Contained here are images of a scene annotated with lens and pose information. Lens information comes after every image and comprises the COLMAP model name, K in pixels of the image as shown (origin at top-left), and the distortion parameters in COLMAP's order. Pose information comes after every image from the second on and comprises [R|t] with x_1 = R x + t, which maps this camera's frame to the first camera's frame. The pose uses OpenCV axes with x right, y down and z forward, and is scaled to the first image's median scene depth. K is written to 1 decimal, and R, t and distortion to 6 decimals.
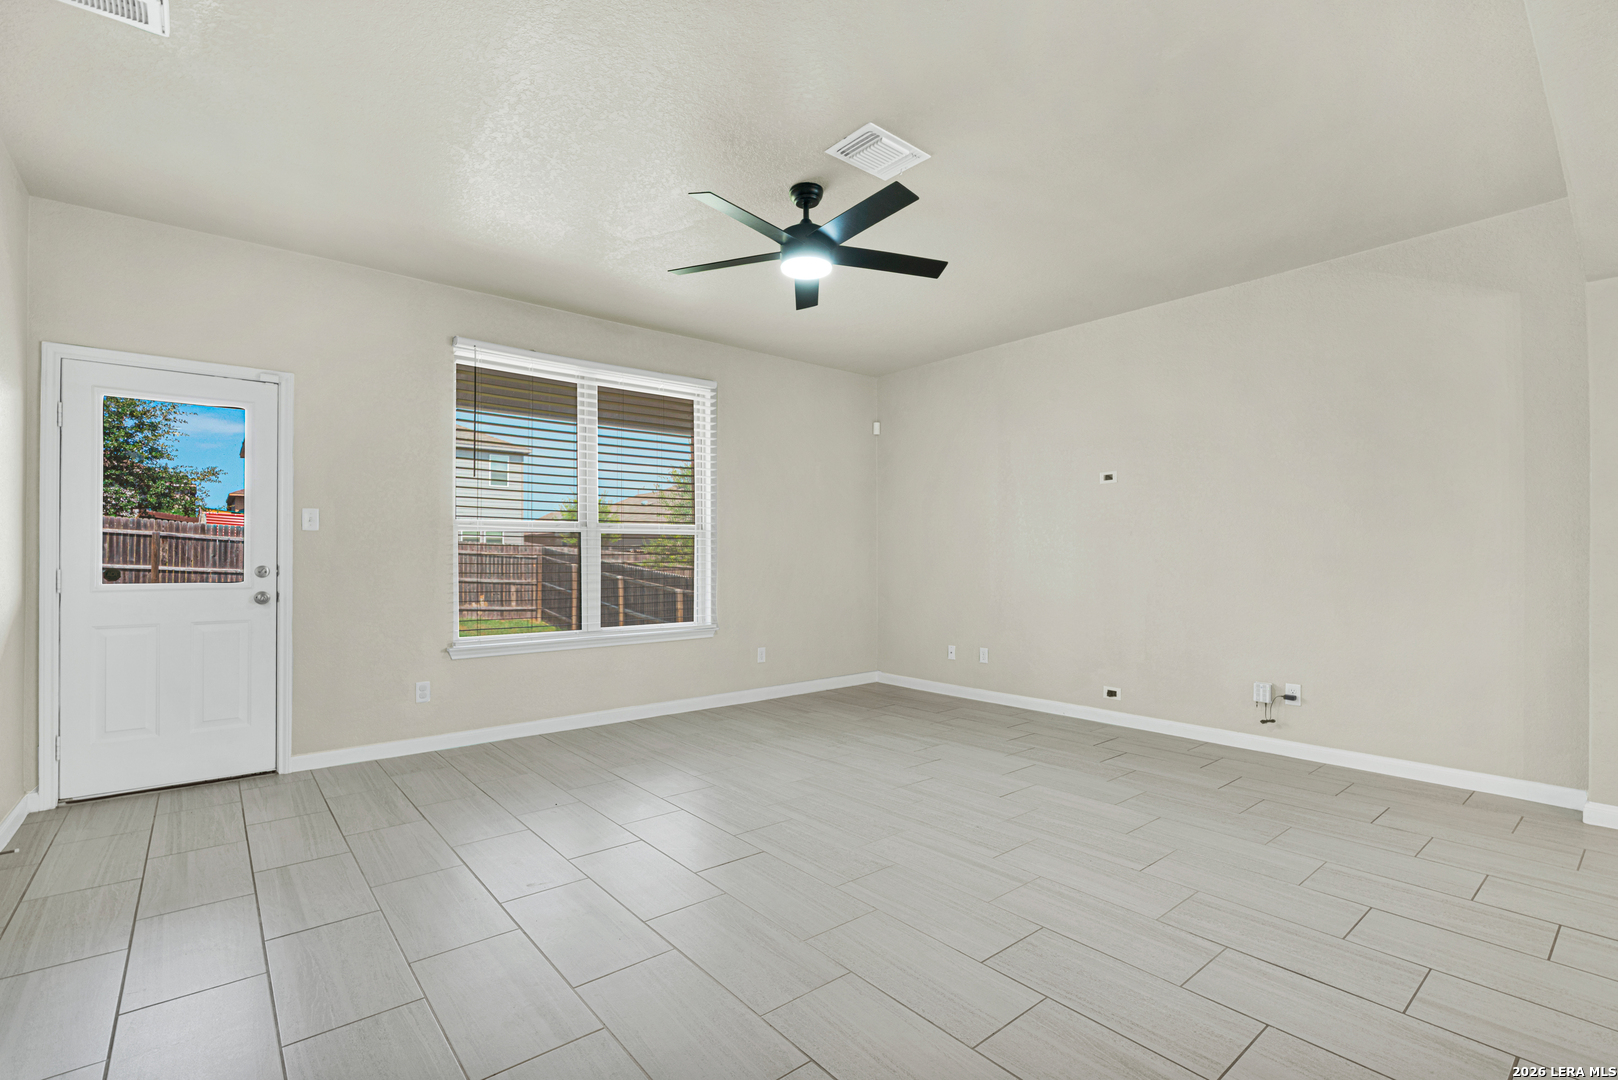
lens RADIAL K [[741.4, 0, 809.0], [0, 741.4, 540.0], [0, 0, 1]] dist [-0.001971, -0.000144]
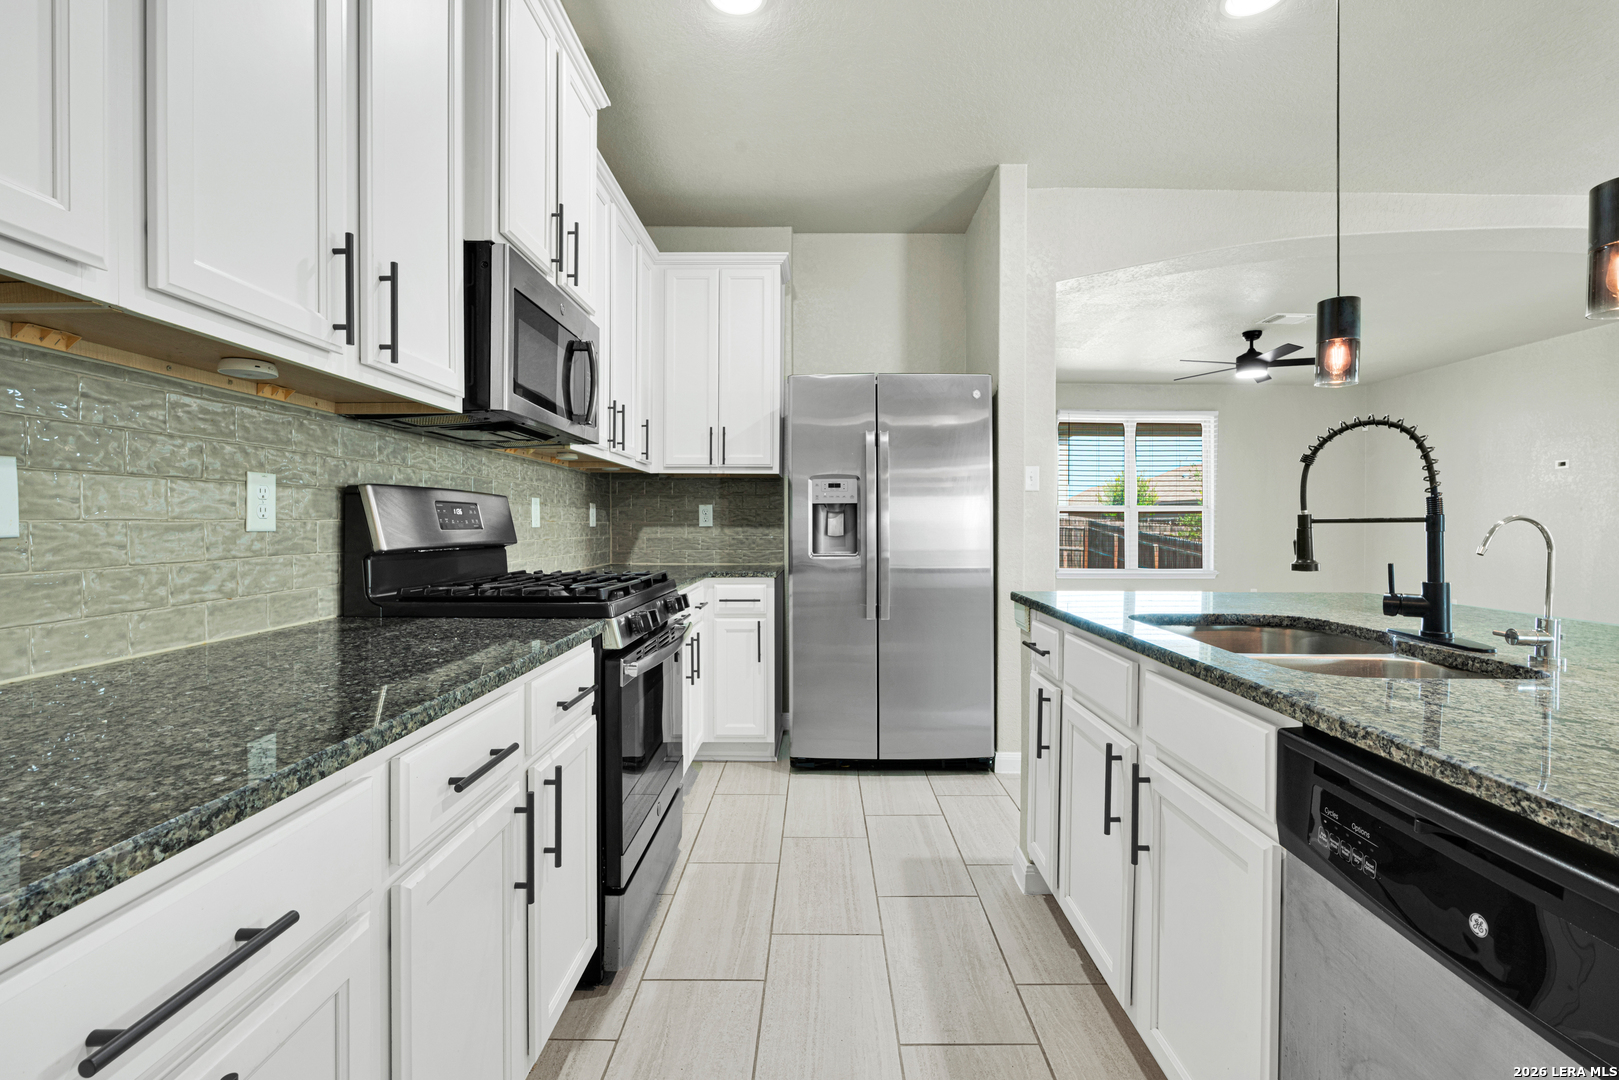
lens RADIAL K [[718.6, 0, 813.2], [0, 718.6, 537.1], [0, 0, 1]] dist [-0.008981, -0.000593]
pose [[0.764887, 0.011466, -0.644063, 0.303981], [0.010563, 0.999484, 0.030337, -0.015536], [0.644078, -0.030008, 0.764371, -1.075945]]
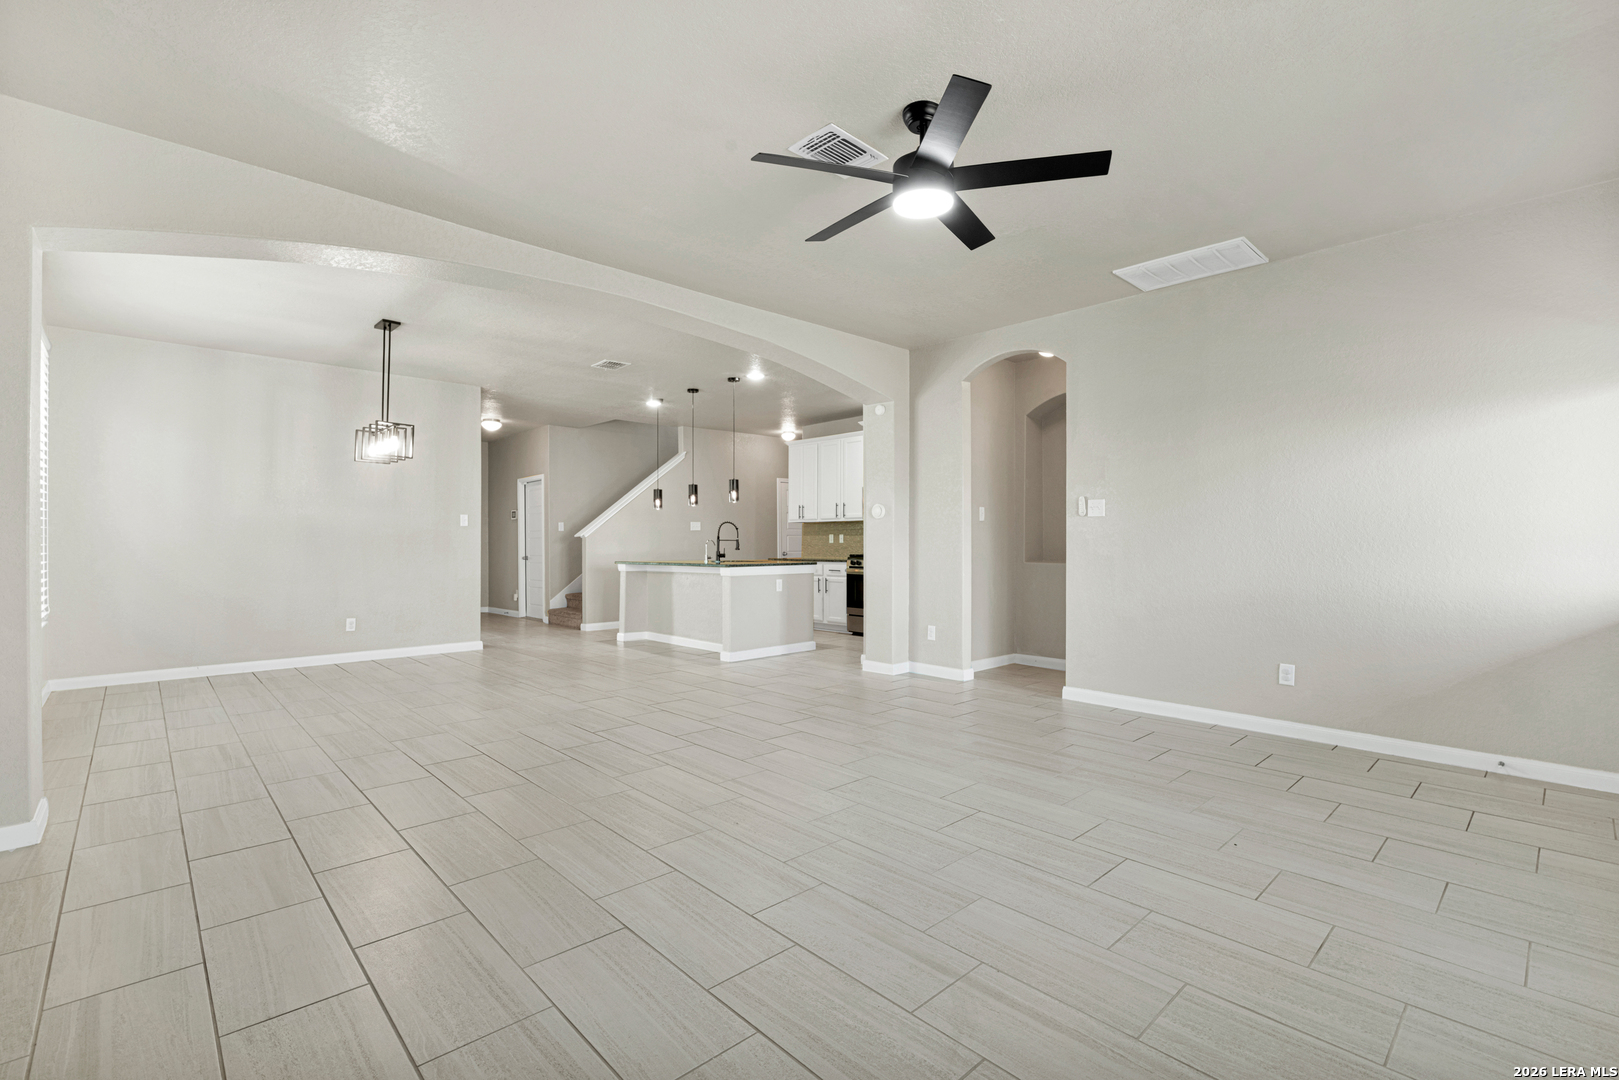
lens RADIAL K [[718.6, 0, 813.2], [0, 718.6, 537.1], [0, 0, 1]] dist [-0.008981, -0.000593]
pose [[-0.997844, -0.000601, -0.065629, 0.169470], [0.000918, 0.999732, -0.023115, 0.035742], [0.065625, -0.023125, -0.997576, 1.715511]]
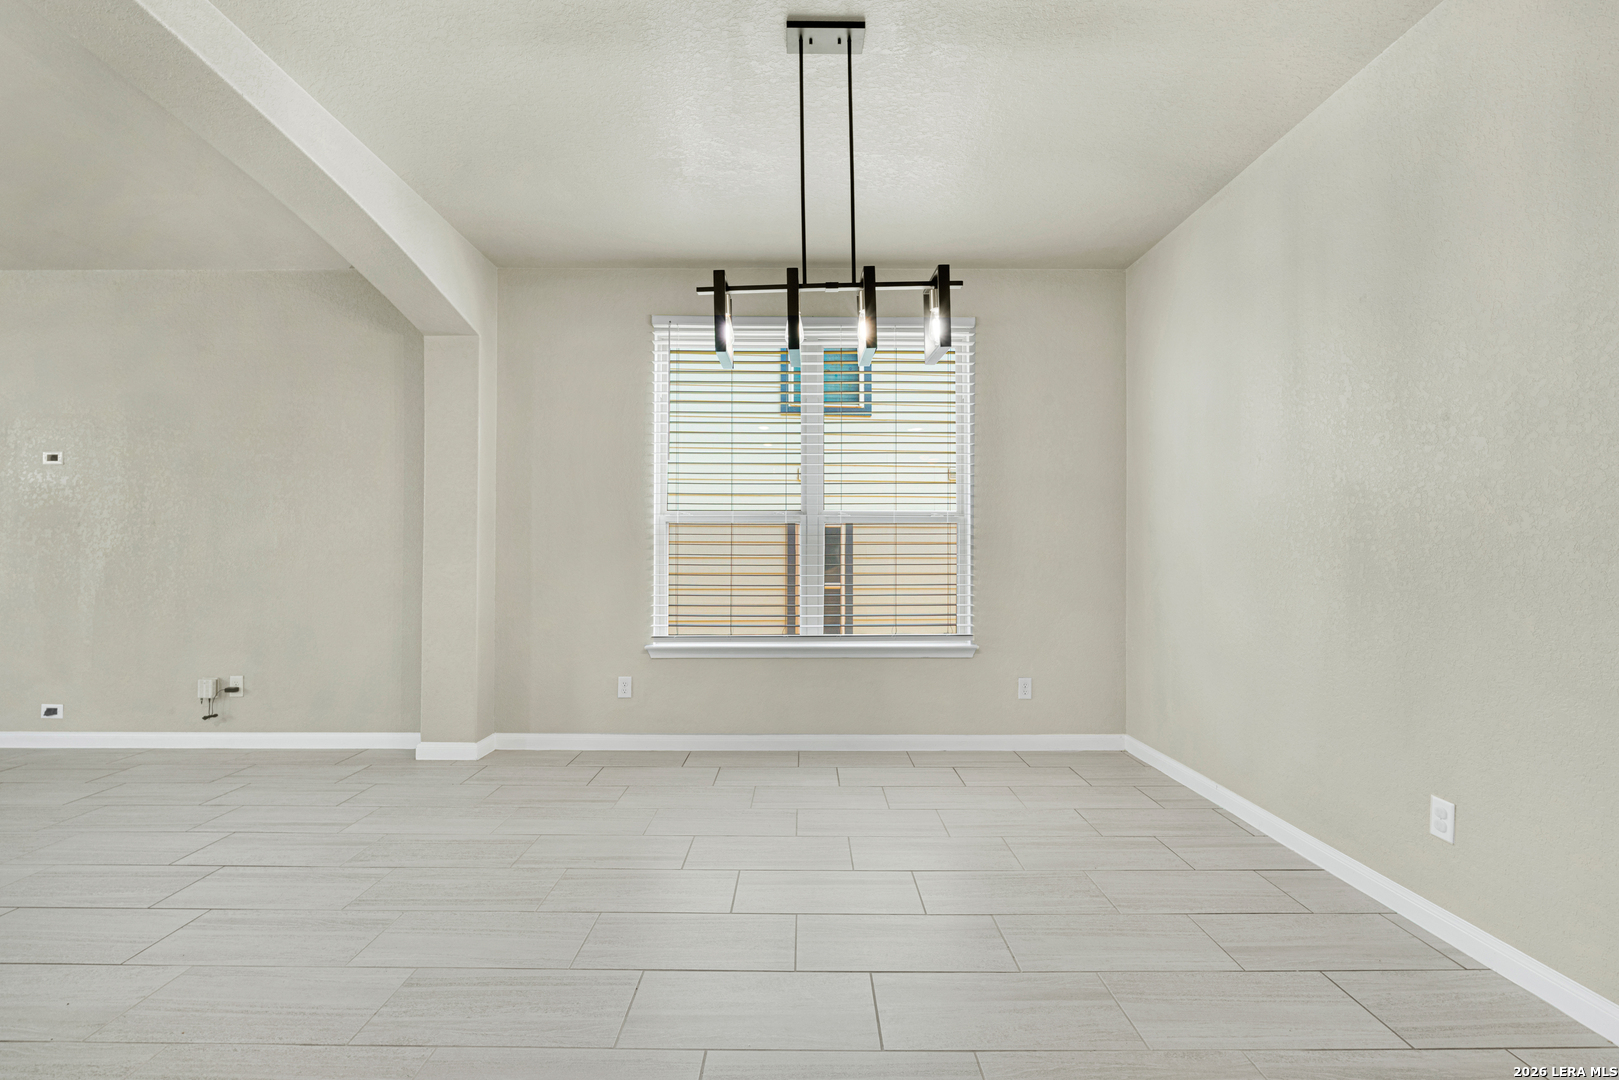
lens RADIAL K [[718.6, 0, 813.2], [0, 718.6, 537.1], [0, 0, 1]] dist [-0.008981, -0.000593]
pose [[0.635230, 0.011440, 0.772238, 0.477338], [-0.013740, 0.999899, -0.003510, -0.003671], [-0.772201, -0.008380, 0.635323, -0.275426]]
